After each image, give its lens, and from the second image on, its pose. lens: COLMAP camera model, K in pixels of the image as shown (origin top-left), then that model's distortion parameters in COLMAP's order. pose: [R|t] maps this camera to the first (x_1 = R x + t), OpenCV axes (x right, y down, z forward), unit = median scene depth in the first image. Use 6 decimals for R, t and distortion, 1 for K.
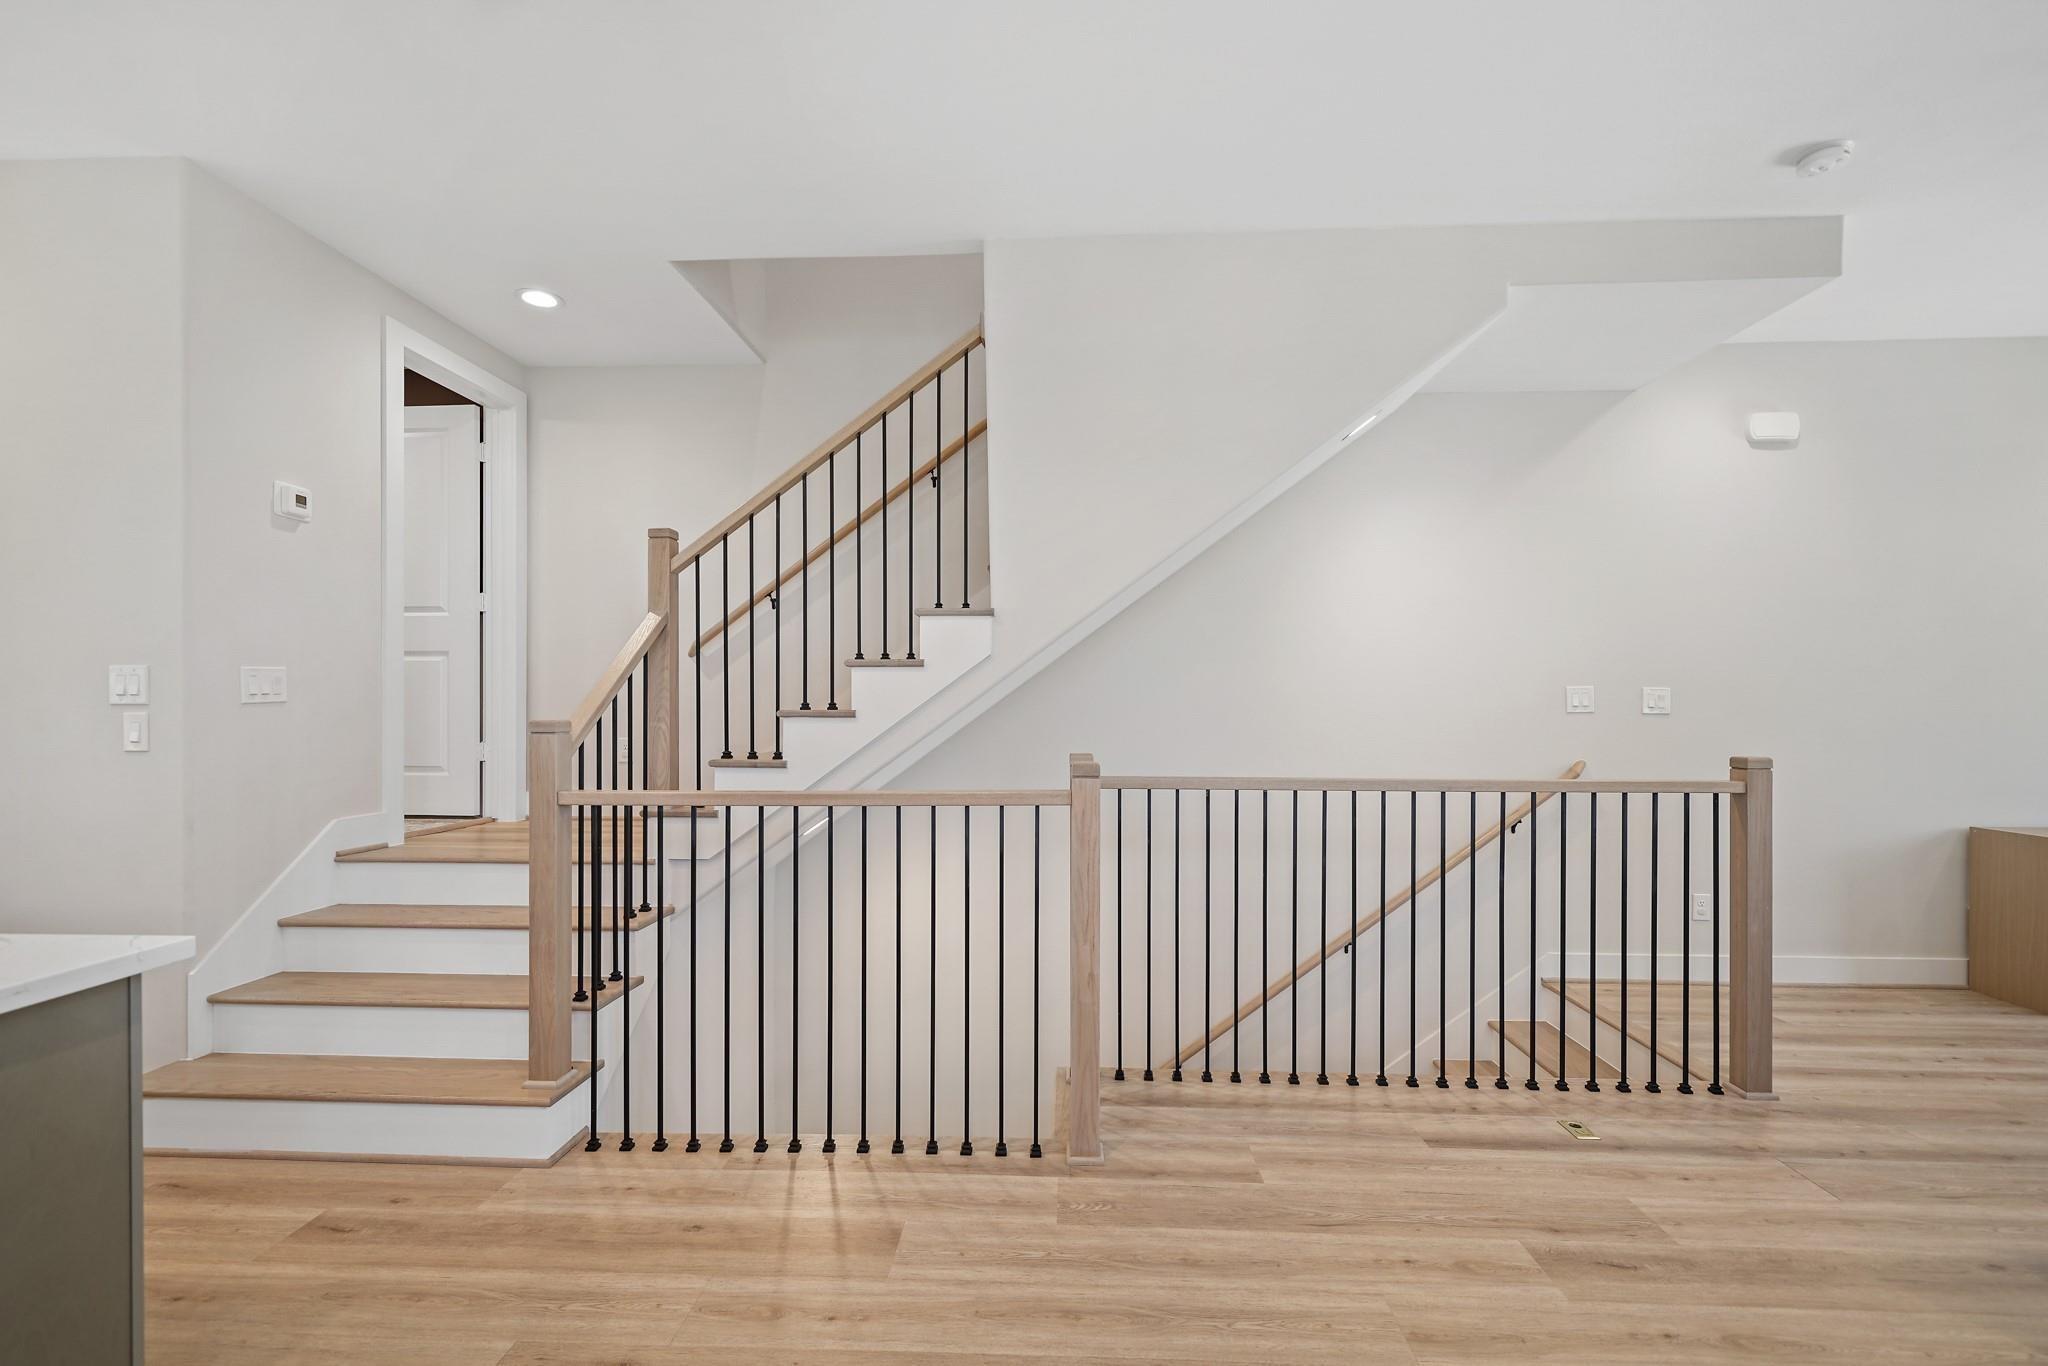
lens RADIAL K [[899.1, 0, 1011.3], [0, 899.1, 708.4], [0, 0, 1]] dist [-0.001844, 0.000339]
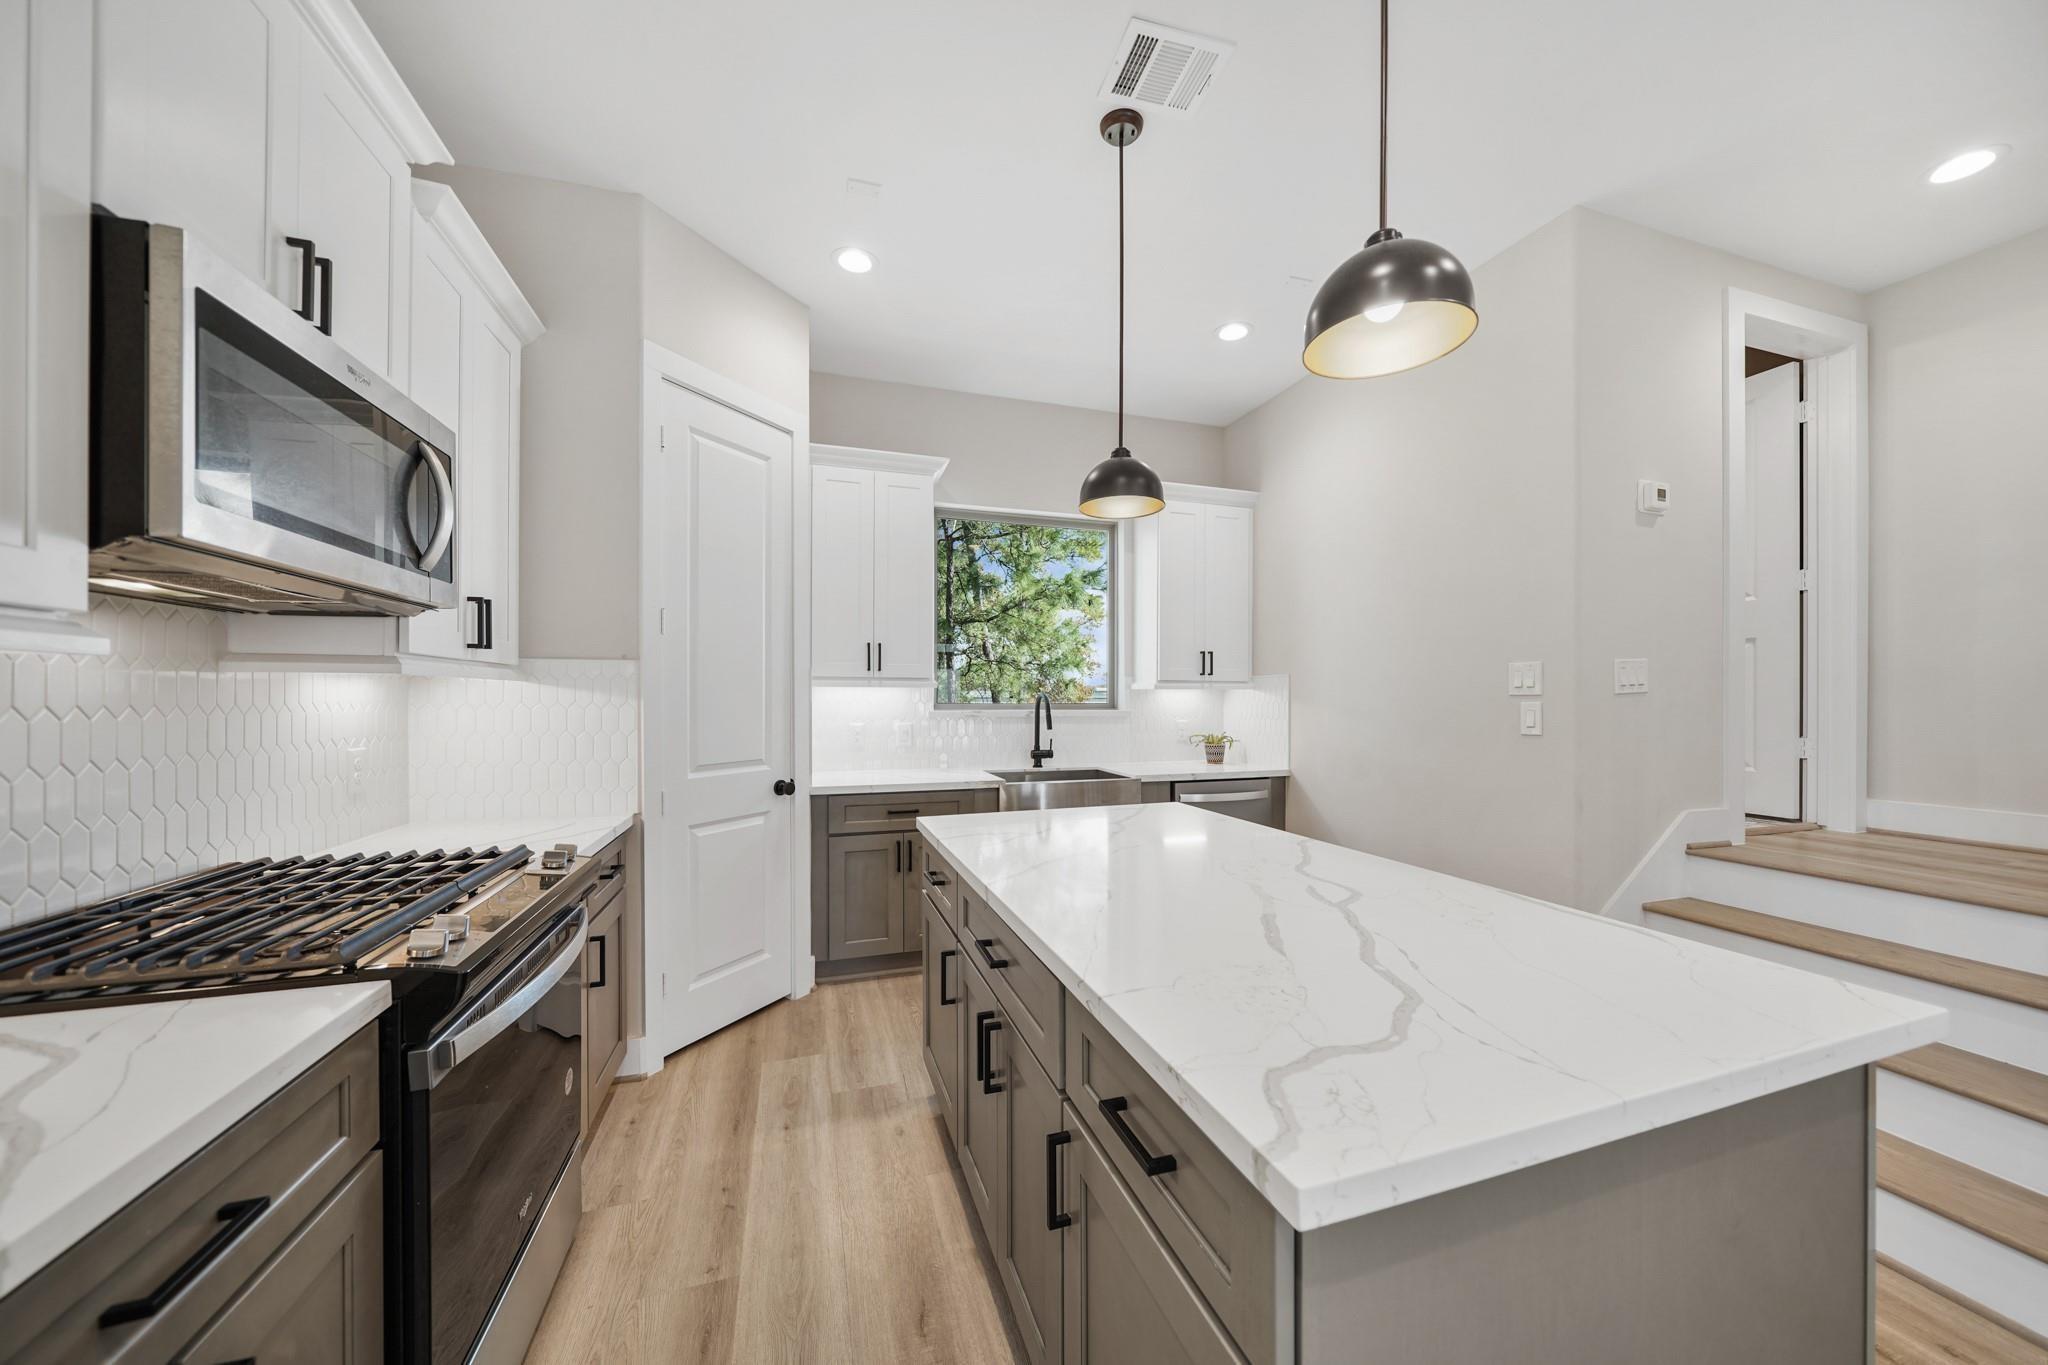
lens RADIAL K [[714.3, 0, 1032.9], [0, 714.3, 692.1], [0, 0, 1]] dist [-0.001044, 0.000000]
pose [[0.385998, -0.006793, -0.922475, -0.289986], [-0.002967, 0.999959, -0.008605, 0.001270], [0.922495, 0.006059, 0.385962, 0.030145]]
